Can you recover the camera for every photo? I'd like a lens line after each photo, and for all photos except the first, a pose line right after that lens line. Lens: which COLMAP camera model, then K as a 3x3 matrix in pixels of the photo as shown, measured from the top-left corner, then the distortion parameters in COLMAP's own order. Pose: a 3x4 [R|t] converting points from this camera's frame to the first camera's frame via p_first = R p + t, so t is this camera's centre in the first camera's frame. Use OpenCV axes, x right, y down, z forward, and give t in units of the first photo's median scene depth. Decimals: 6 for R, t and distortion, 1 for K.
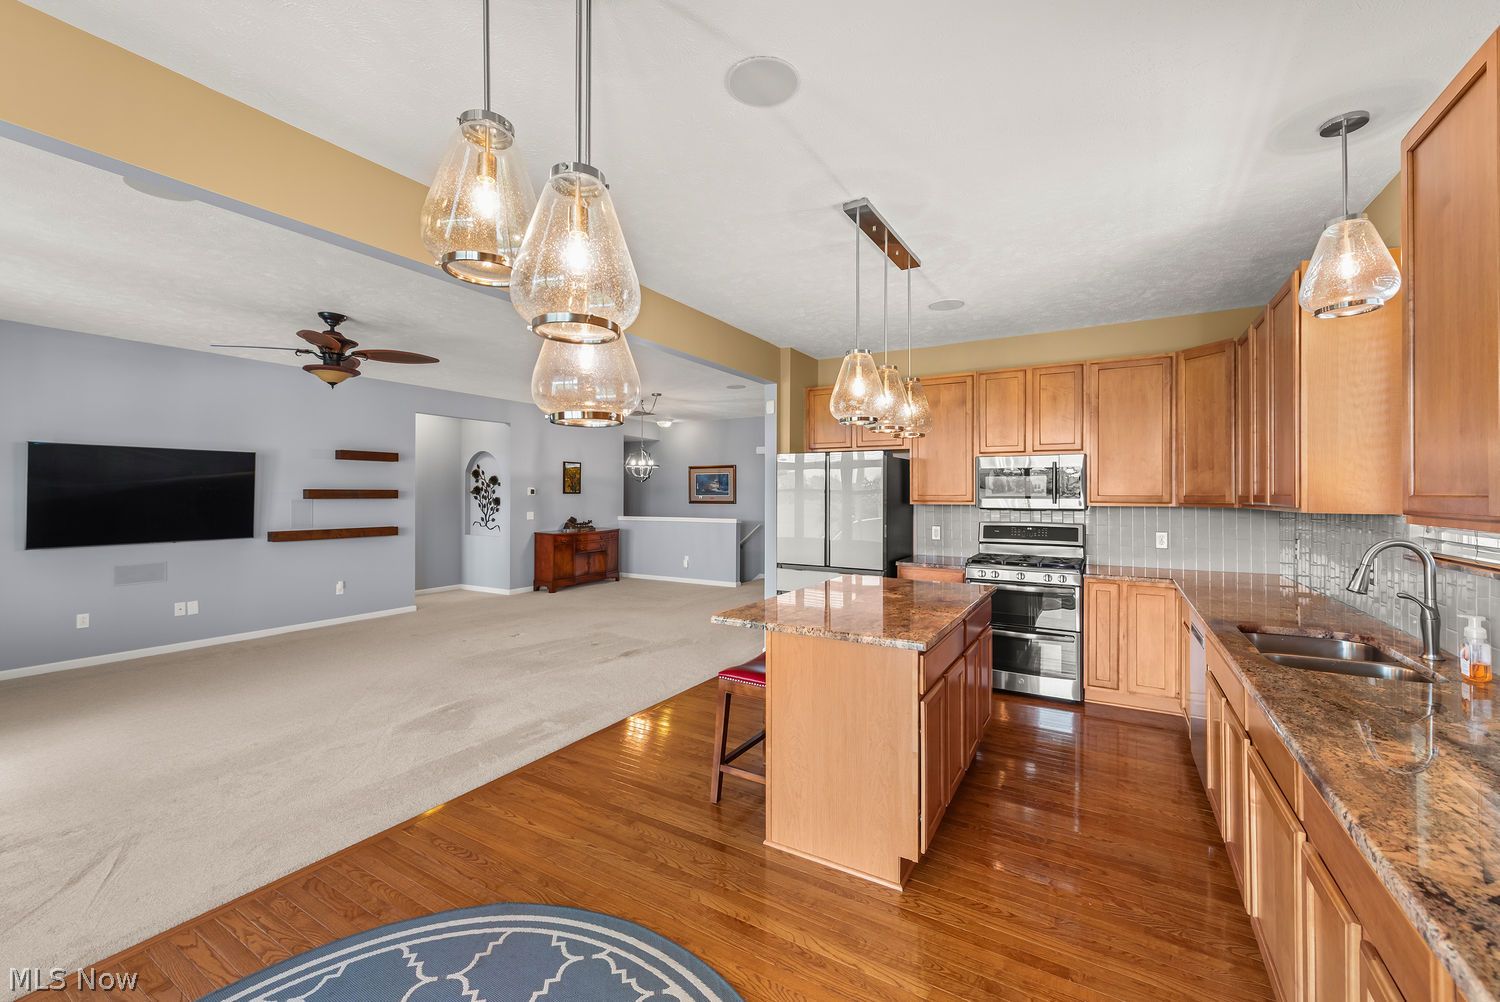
lens RADIAL K [[604.6, 0, 752.6], [0, 604.6, 490.0], [0, 0, 1]] dist [0.000225, -0.000598]
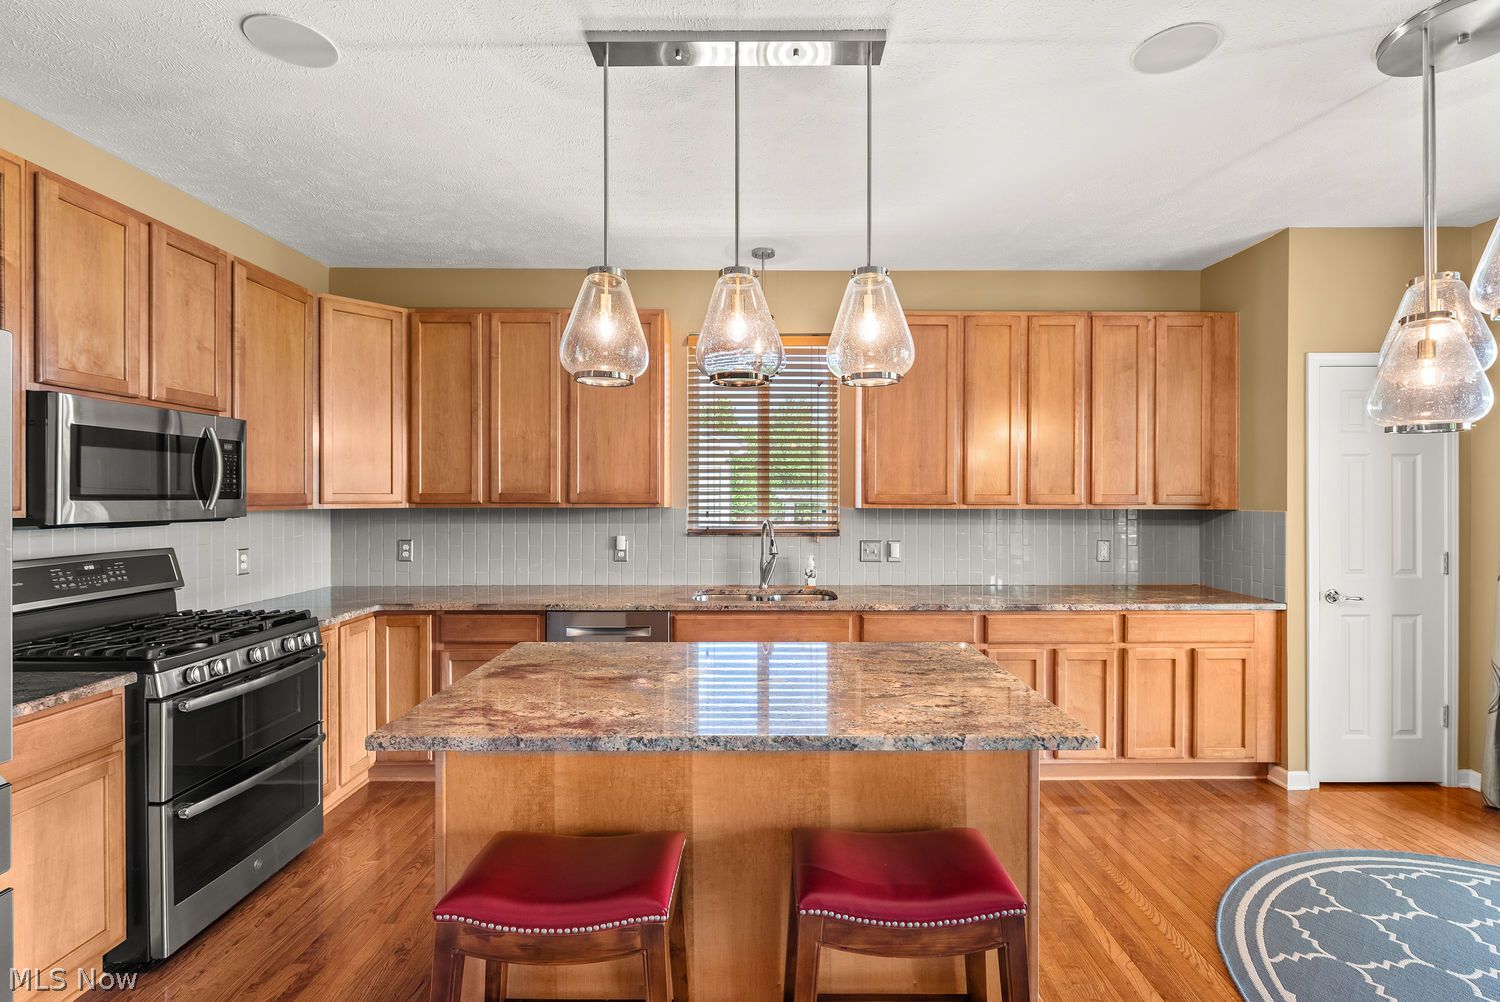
lens RADIAL K [[669.9, 0, 763.4], [0, 669.9, 498.7], [0, 0, 1]] dist [0.003475, -0.004306]
pose [[-0.513426, -0.006329, 0.858110, -0.149520], [-0.007692, 0.999967, 0.002773, 0.005350], [-0.858099, -0.005177, -0.513458, 0.565556]]
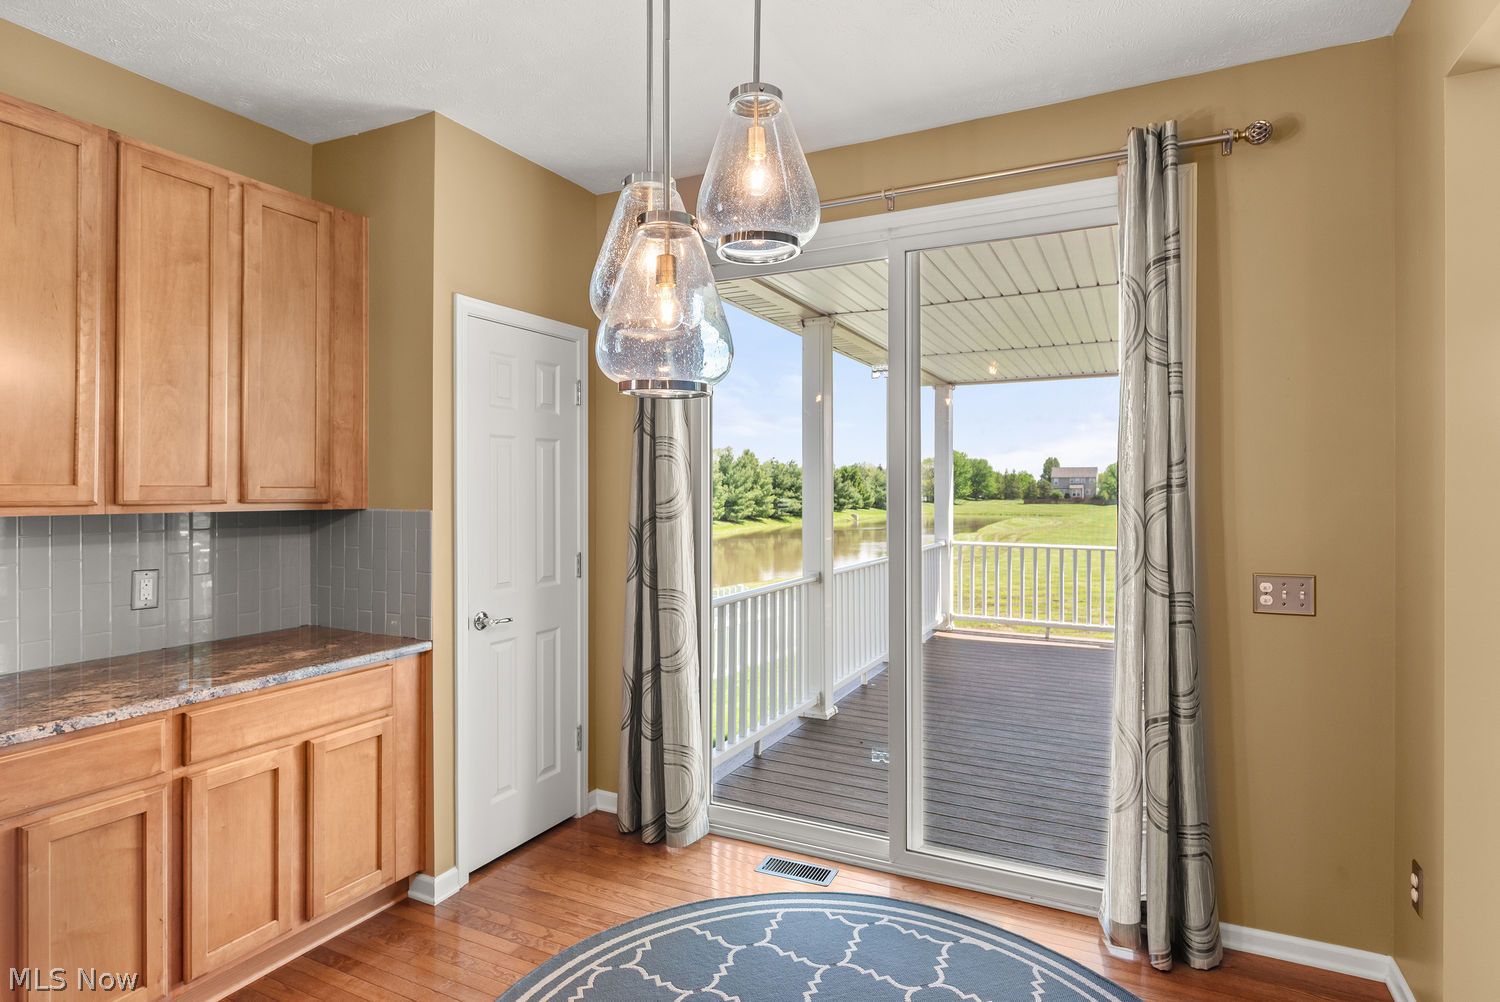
lens RADIAL K [[798.4, 0, 752.1], [0, 798.4, 488.4], [0, 0, 1]] dist [-0.003744, -0.002385]
pose [[-0.997400, -0.004657, -0.071909, -0.065448], [-0.004077, 0.999958, -0.008215, 0.004278], [0.071944, -0.007900, -0.997377, 0.417204]]
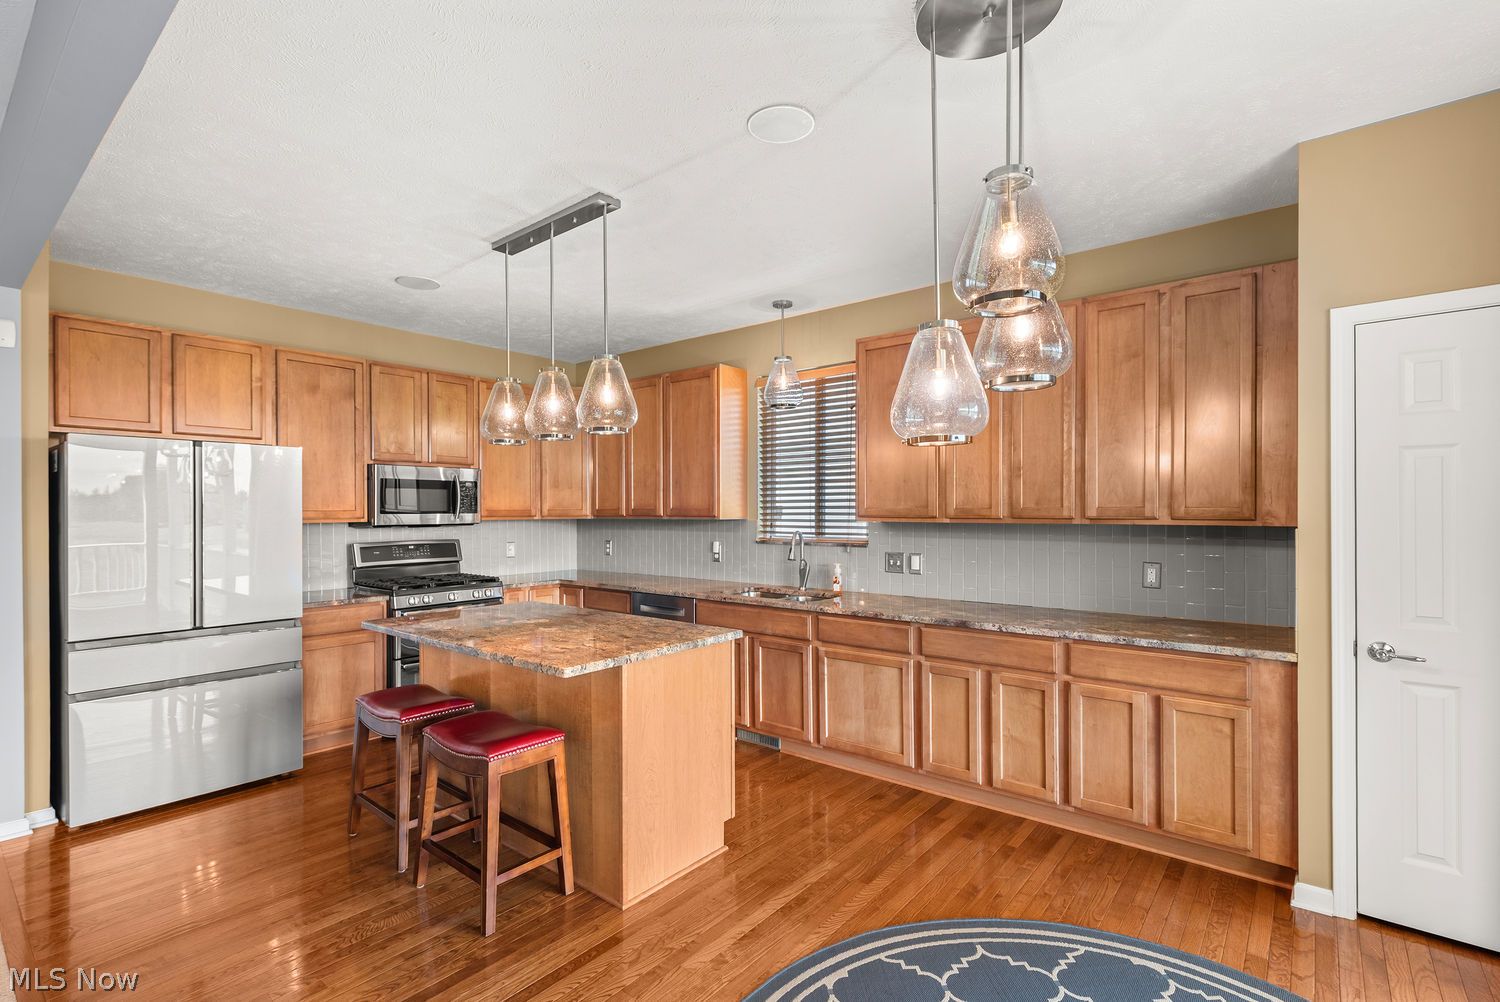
lens RADIAL K [[690.9, 0, 744.4], [0, 690.9, 513.0], [0, 0, 1]] dist [0.002774, -0.000256]
pose [[0.153485, -0.007576, 0.988122, -0.330627], [-0.002603, 0.999964, 0.008071, 0.002322], [-0.988148, -0.003811, 0.153460, 0.240131]]
